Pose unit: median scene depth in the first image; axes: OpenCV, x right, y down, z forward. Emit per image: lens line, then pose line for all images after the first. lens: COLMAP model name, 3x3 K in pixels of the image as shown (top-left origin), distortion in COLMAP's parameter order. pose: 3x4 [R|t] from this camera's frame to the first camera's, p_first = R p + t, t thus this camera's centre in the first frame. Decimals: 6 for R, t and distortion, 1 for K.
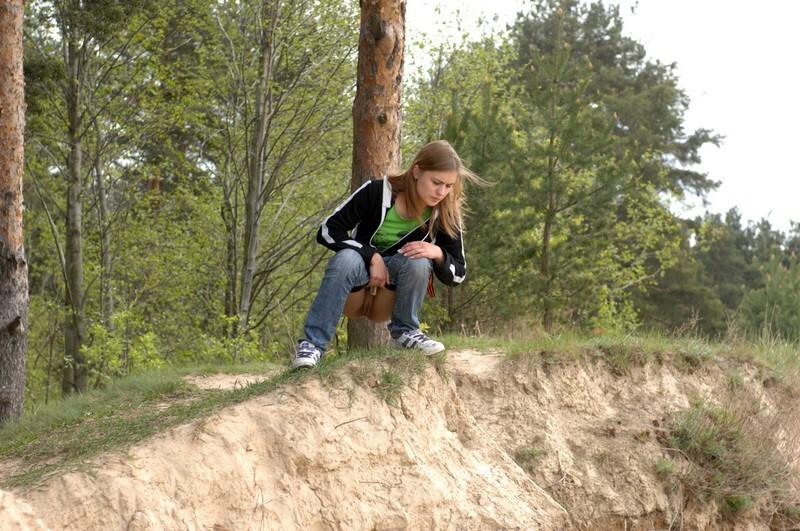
lens RADIAL K [[2333.9, 0, 400.0], [0, 2333.9, 265.5], [0, 0, 1]] dist [0.127495, 0.325882]
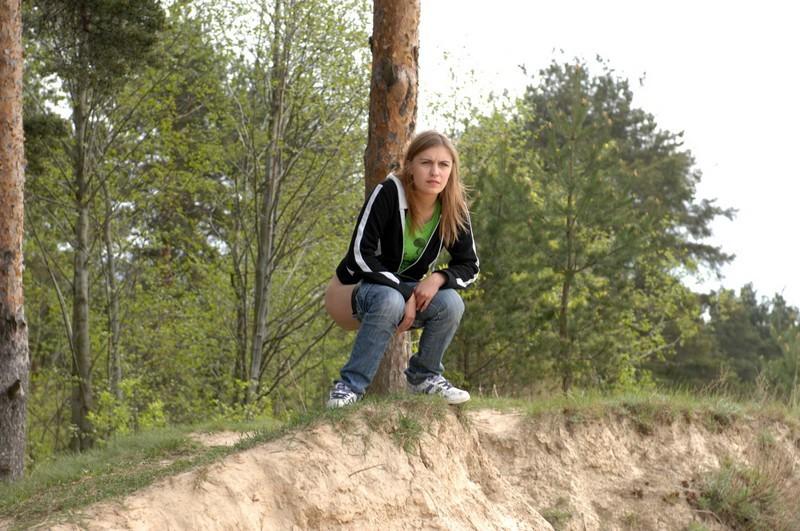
lens RADIAL K [[2333.9, 0, 400.0], [0, 2333.9, 265.5], [0, 0, 1]] dist [0.127495, 0.325882]
pose [[0.999952, -0.008501, -0.004923, -0.001352], [0.008327, 0.999369, -0.034516, 0.010423], [0.005214, 0.034474, 0.999392, 0.043198]]
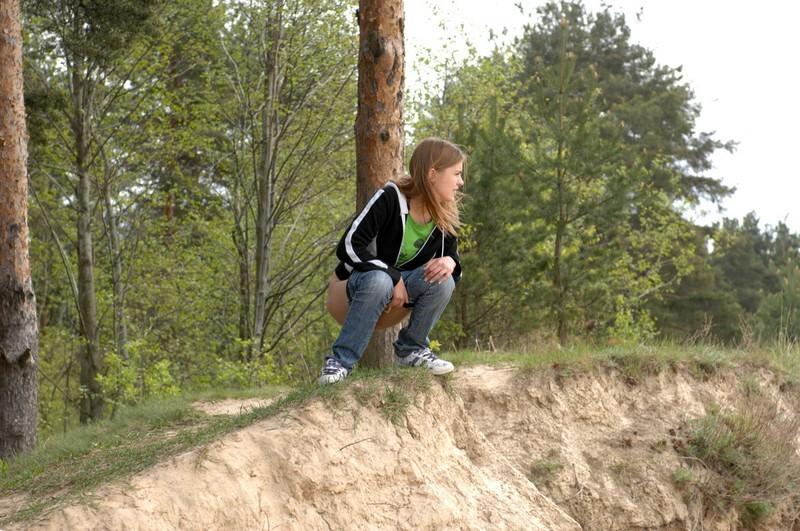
lens RADIAL K [[2333.9, 0, 400.0], [0, 2333.9, 265.5], [0, 0, 1]] dist [0.127495, 0.325882]
pose [[0.999242, -0.038094, -0.007976, 0.004705], [0.038032, 0.999246, -0.007760, 0.000158], [0.008266, 0.007451, 0.999938, 0.007015]]
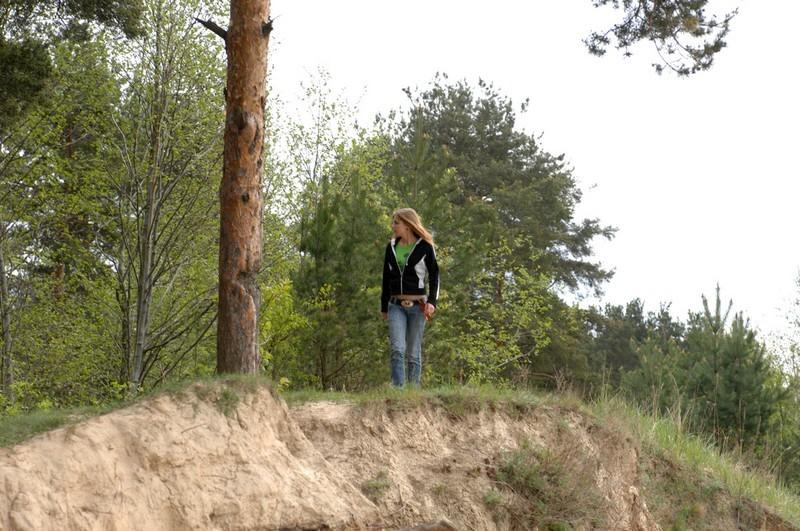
lens RADIAL K [[2333.9, 0, 400.0], [0, 2333.9, 265.5], [0, 0, 1]] dist [0.127495, 0.325882]
pose [[0.999213, -0.008834, 0.038665, 0.023493], [0.010446, 0.999076, -0.041694, 0.018944], [-0.038261, 0.042065, 0.998382, -0.145174]]
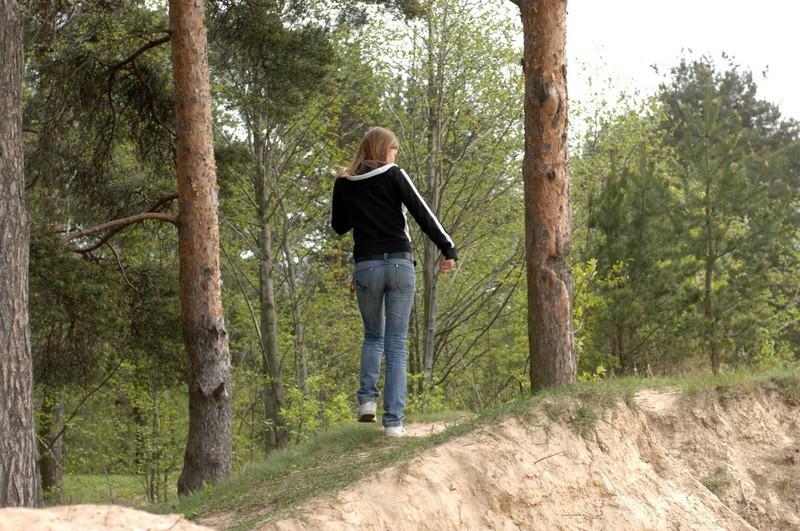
lens RADIAL K [[2124.9, 0, 400.0], [0, 2124.9, 265.5], [0, 0, 1]] dist [0.110351, 0.585522]
pose [[0.995326, -0.061986, -0.074058, -0.006753], [0.059676, 0.997672, -0.033006, 0.005677], [0.075931, 0.028433, 0.996708, 0.034643]]
